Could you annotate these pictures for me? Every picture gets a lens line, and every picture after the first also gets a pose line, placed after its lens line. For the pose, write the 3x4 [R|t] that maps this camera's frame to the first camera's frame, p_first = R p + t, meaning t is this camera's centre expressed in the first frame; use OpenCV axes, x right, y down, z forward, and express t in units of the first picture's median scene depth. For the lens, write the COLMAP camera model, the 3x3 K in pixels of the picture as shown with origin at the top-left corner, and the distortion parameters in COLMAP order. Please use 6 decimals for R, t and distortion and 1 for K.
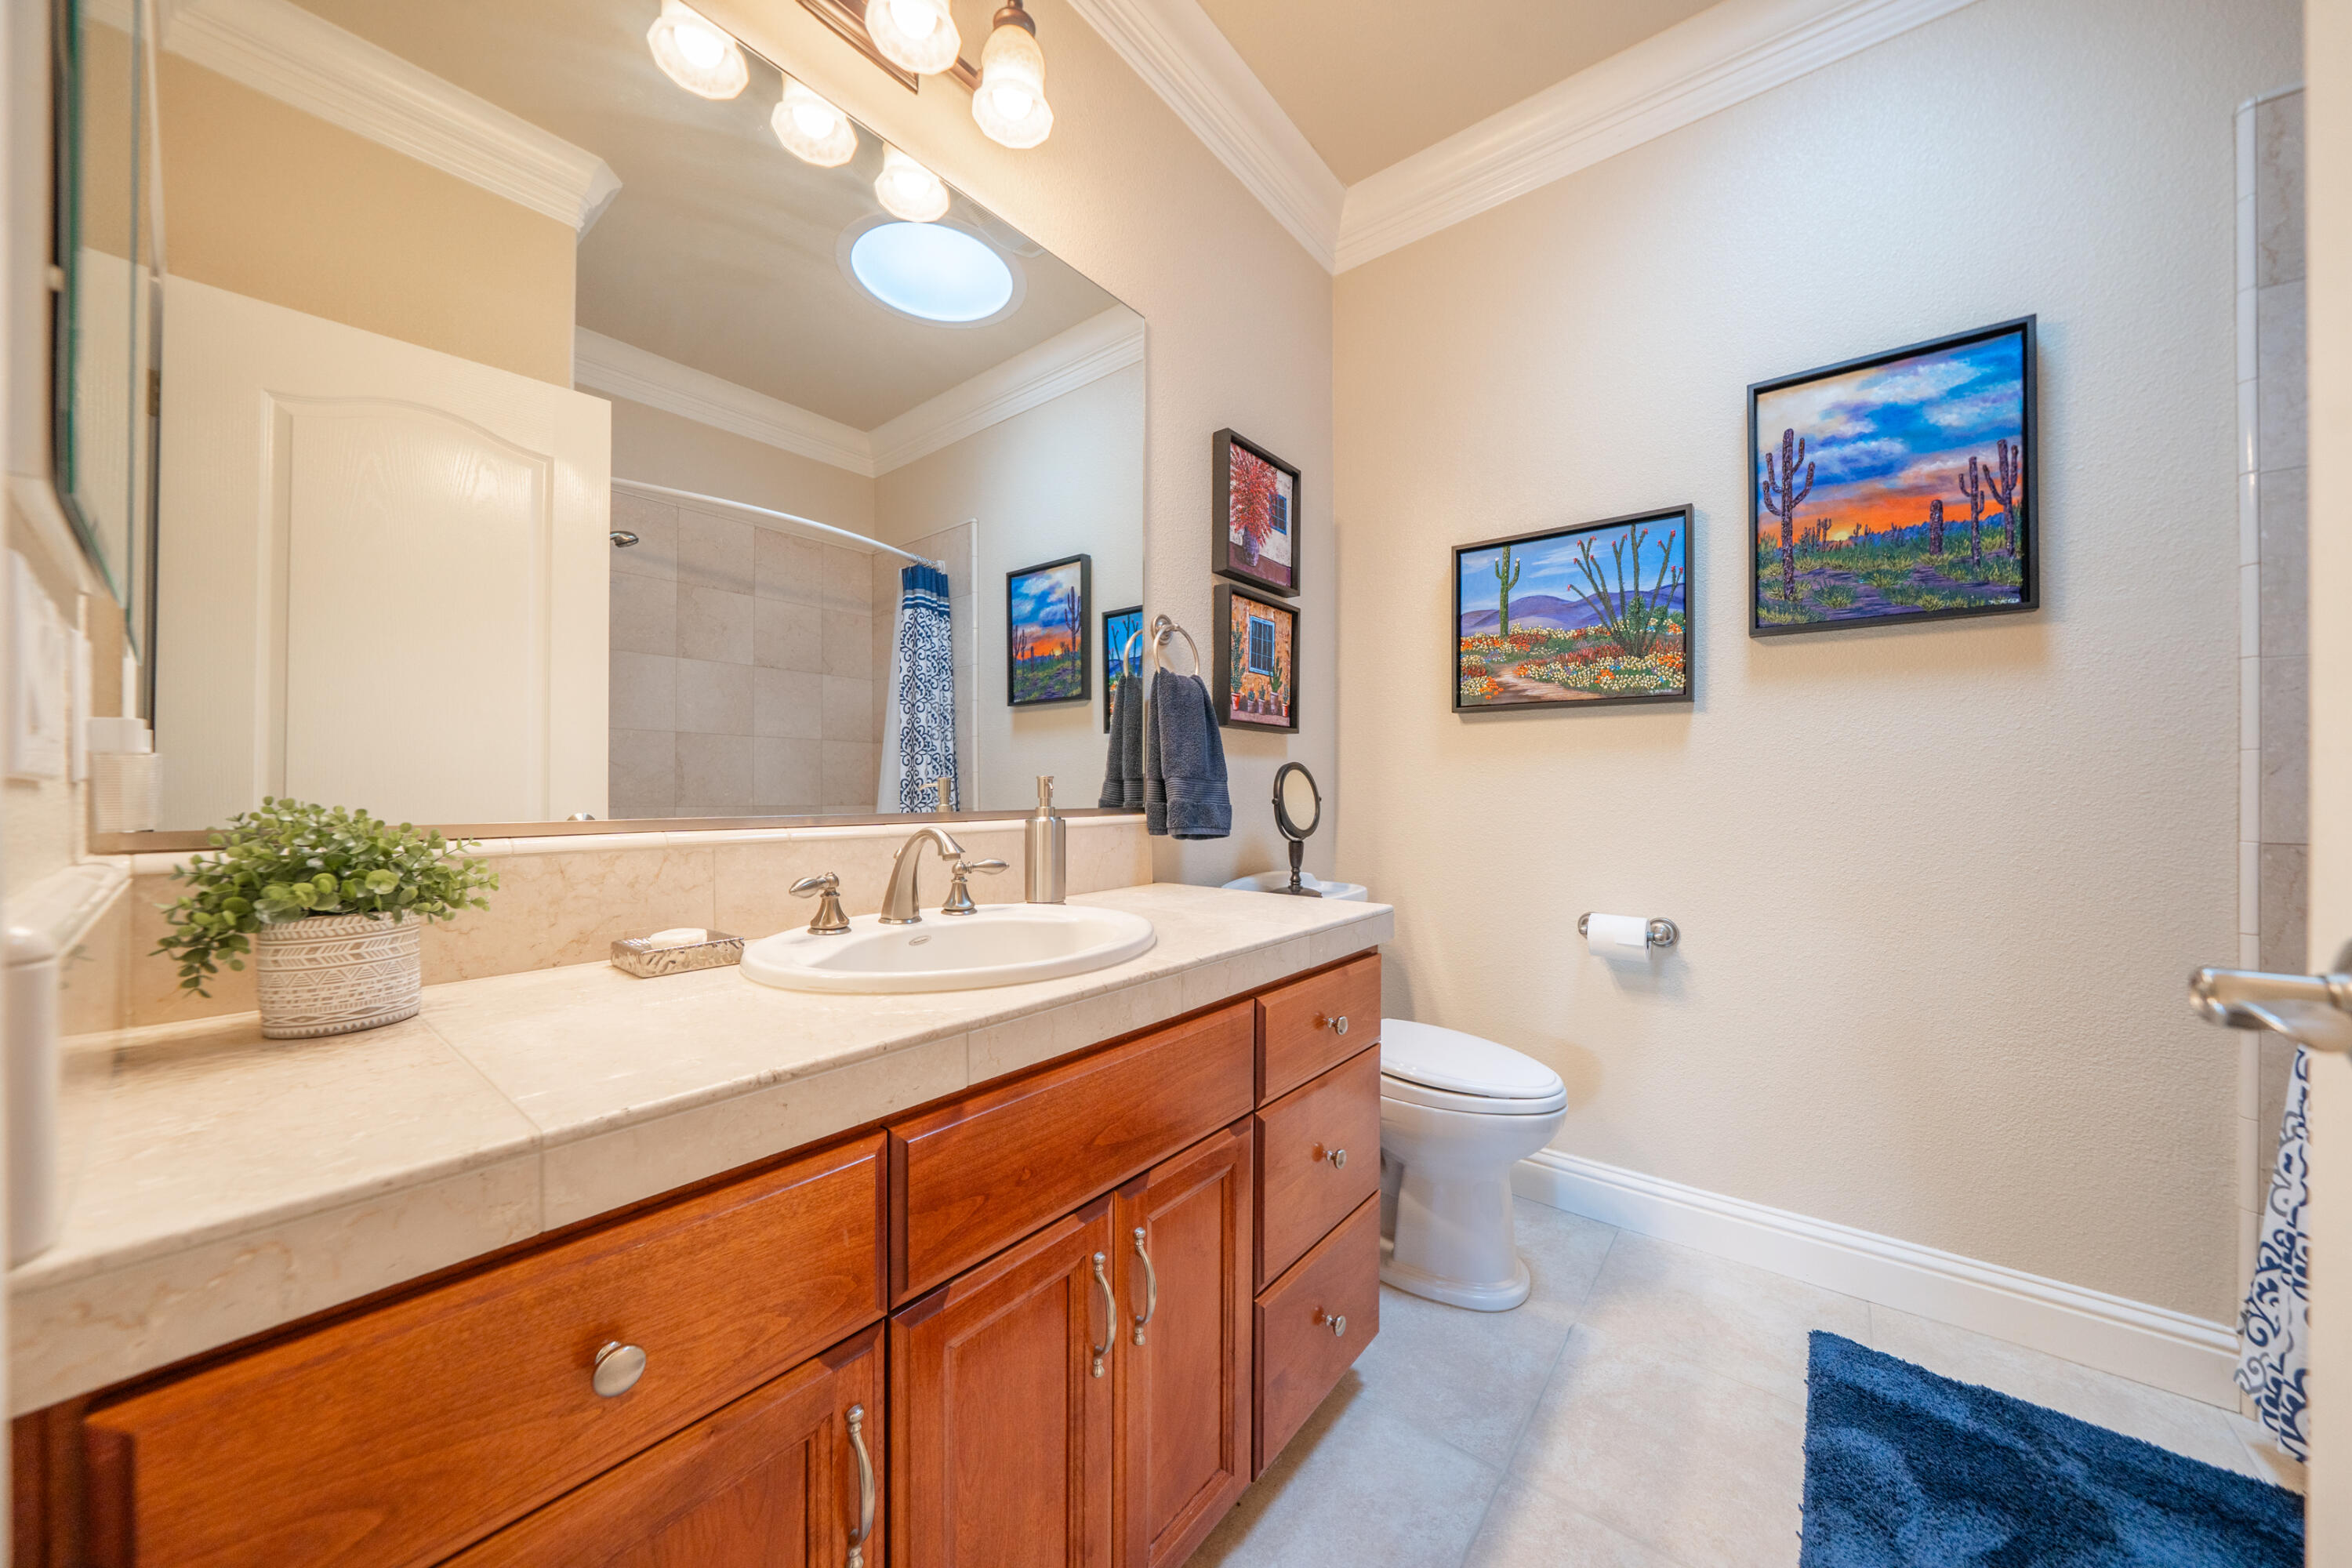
lens RADIAL K [[812.2, 0, 1174.2], [0, 812.2, 791.9], [0, 0, 1]] dist [-0.011130, 0.000773]
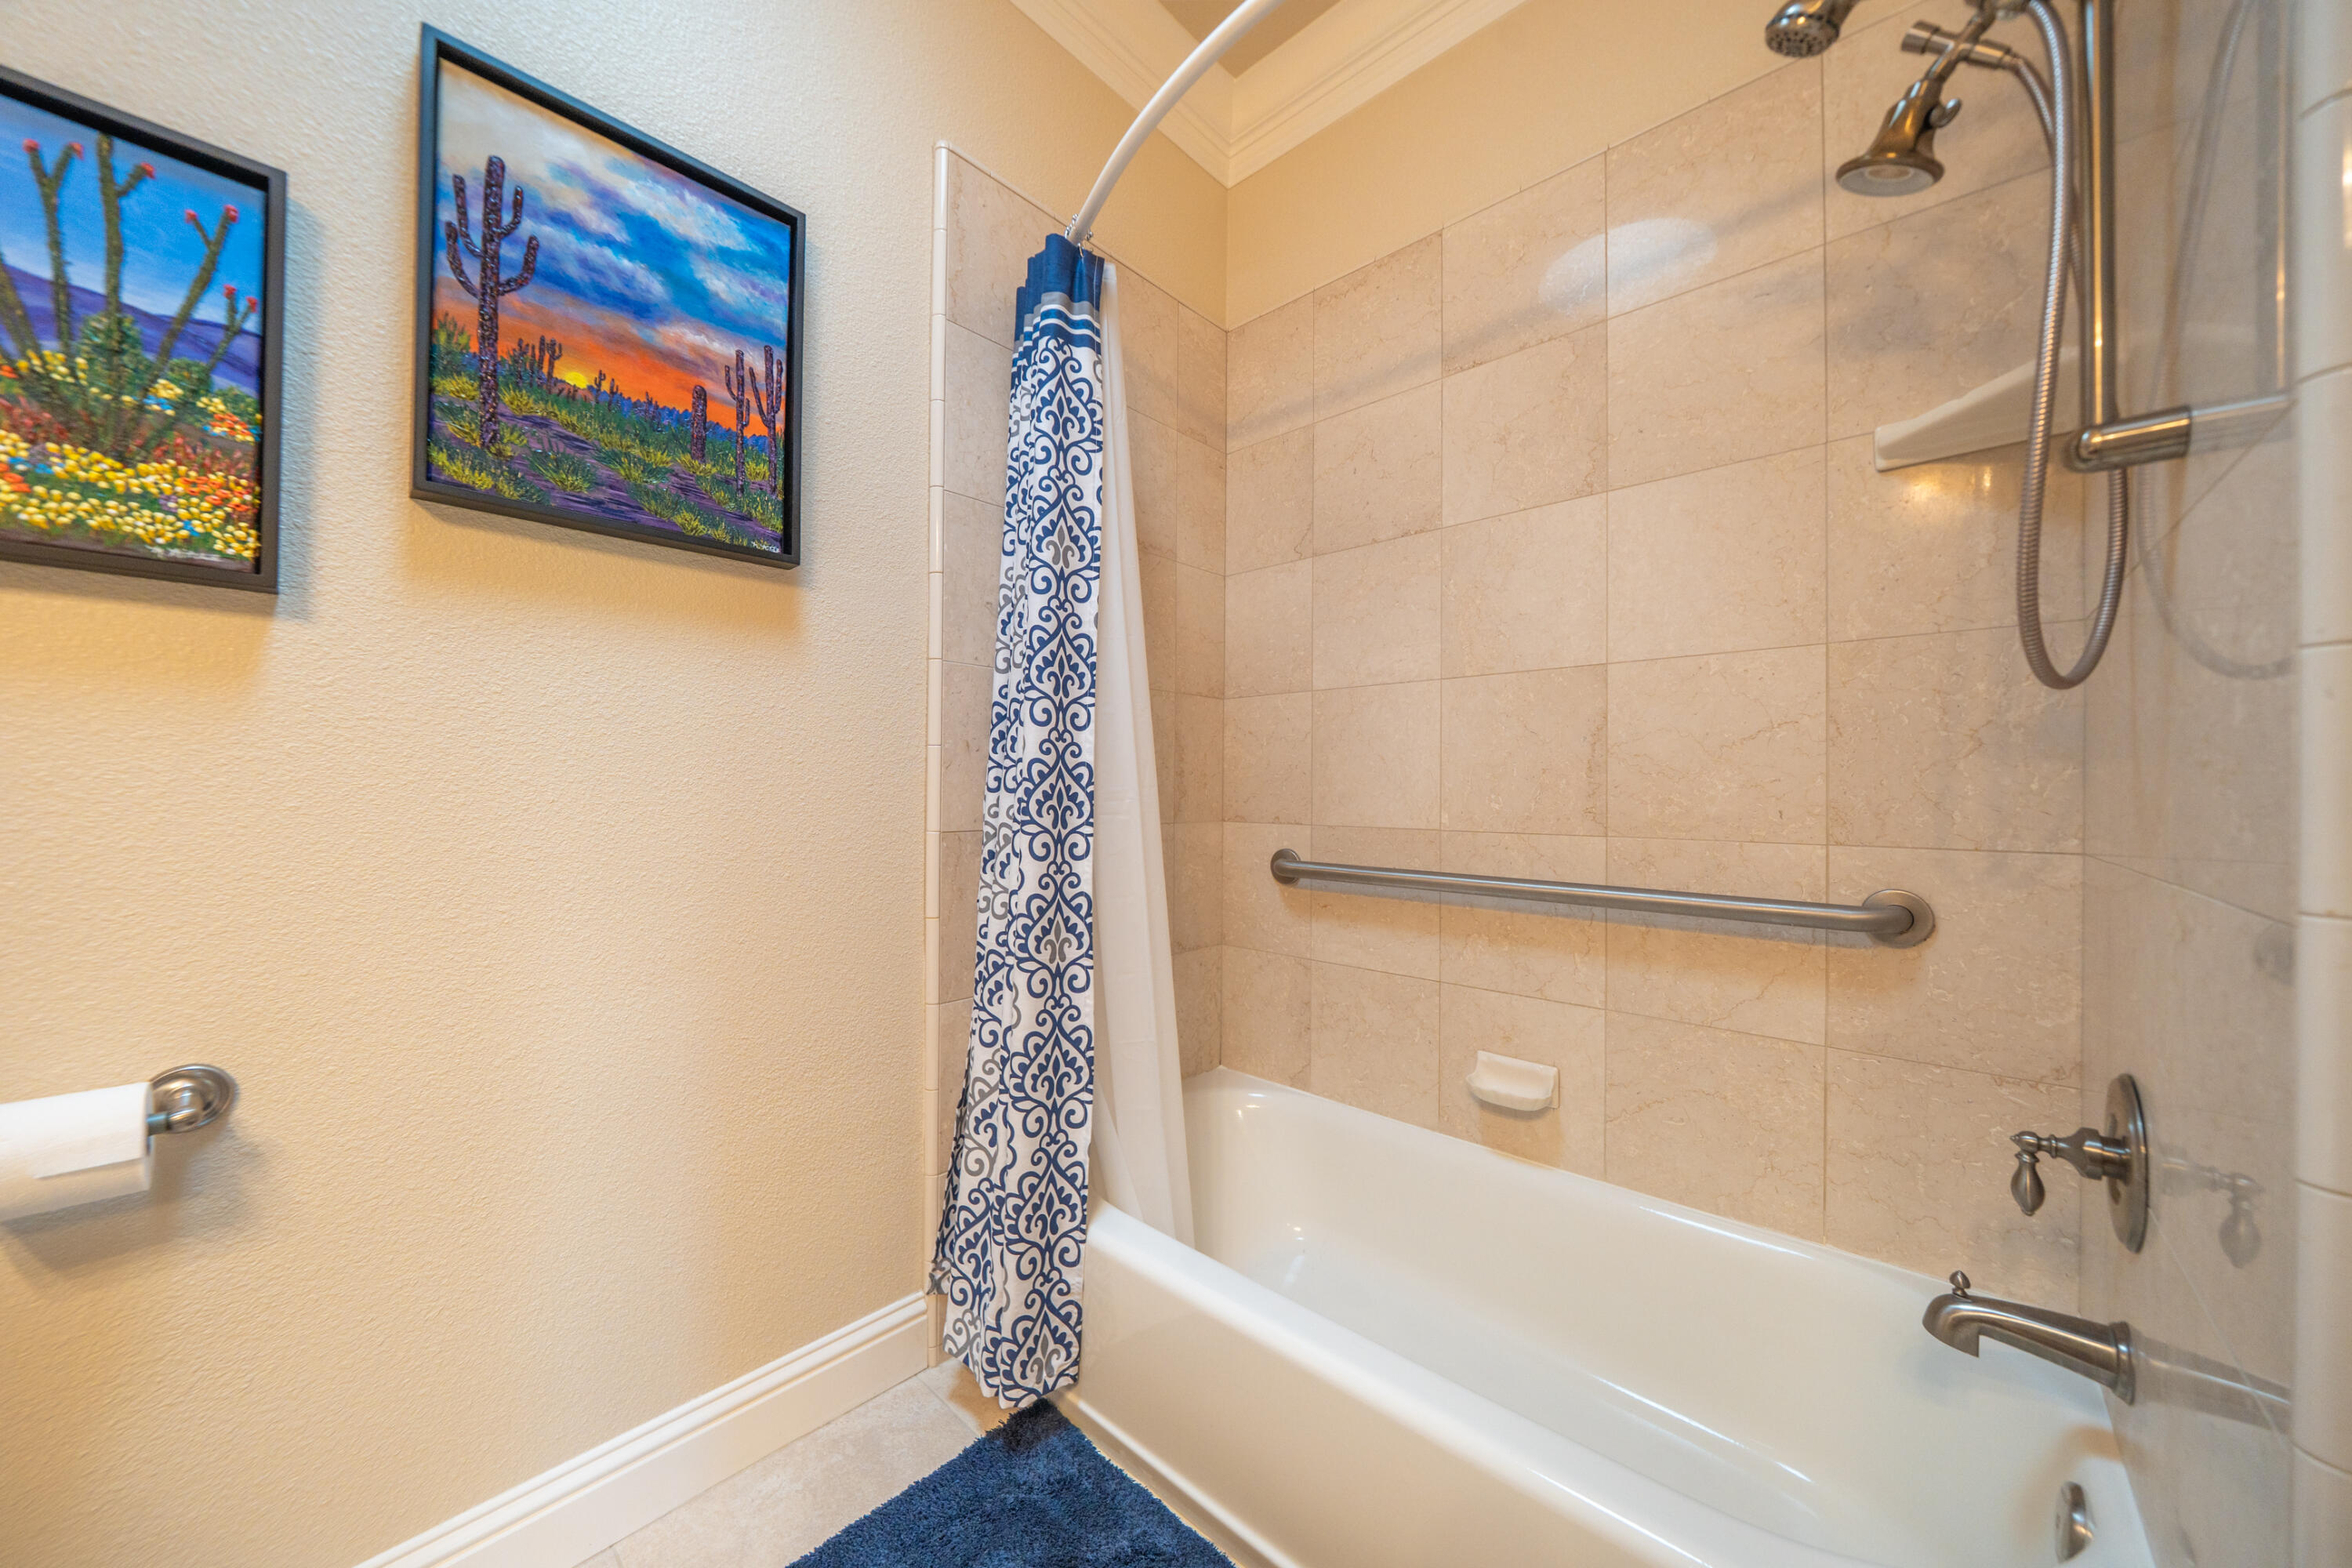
lens RADIAL K [[812.2, 0, 1170.8], [0, 812.2, 784.0], [0, 0, 1]] dist [-0.011130, 0.000773]
pose [[0.072512, 0.004181, 0.997359, 0.228062], [-0.001657, 0.999990, -0.004072, 0.002462], [-0.997366, -0.001357, 0.072518, 0.479720]]
